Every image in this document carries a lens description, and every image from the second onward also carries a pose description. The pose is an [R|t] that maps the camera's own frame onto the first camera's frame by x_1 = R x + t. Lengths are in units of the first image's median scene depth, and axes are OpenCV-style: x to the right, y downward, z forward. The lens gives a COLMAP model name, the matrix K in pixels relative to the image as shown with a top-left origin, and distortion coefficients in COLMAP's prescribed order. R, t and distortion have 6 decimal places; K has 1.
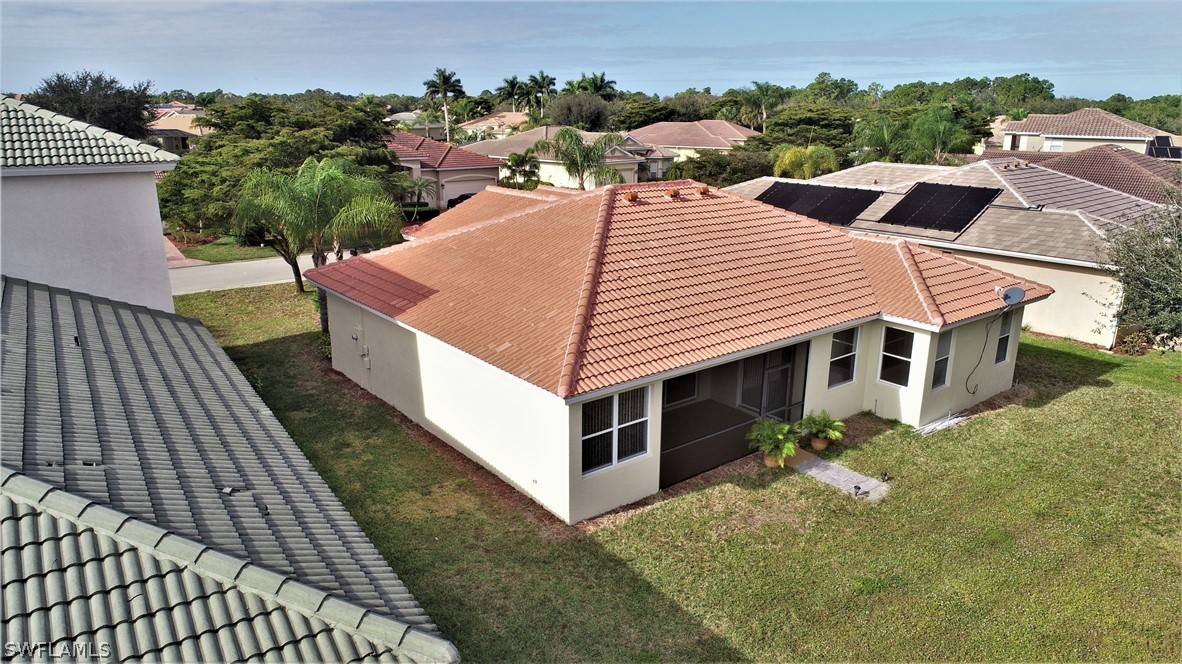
lens RADIAL K [[789.2, 0, 588.4], [0, 789.2, 332.2], [0, 0, 1]] dist [-0.002784, -0.001597]
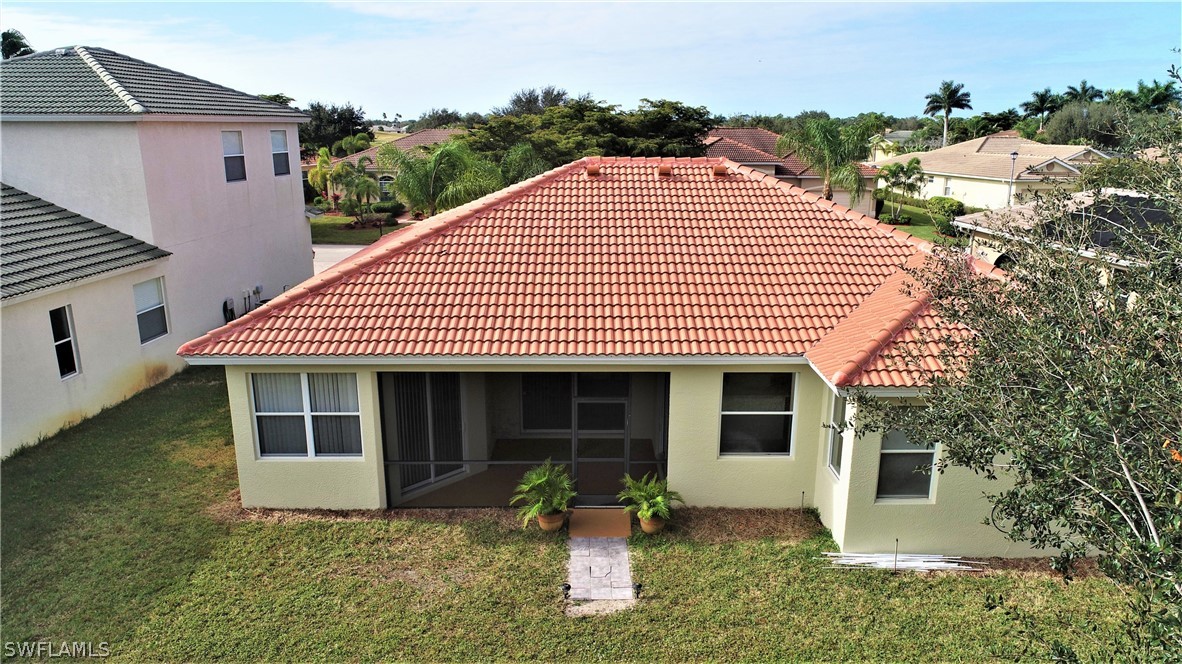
lens RADIAL K [[789.2, 0, 592.2], [0, 789.2, 332.3], [0, 0, 1]] dist [-0.002784, -0.001597]
pose [[0.793261, 0.150430, -0.590006, 0.600062], [-0.166835, 0.985615, 0.026987, -0.031127], [0.585579, 0.077026, 0.806948, 0.378731]]
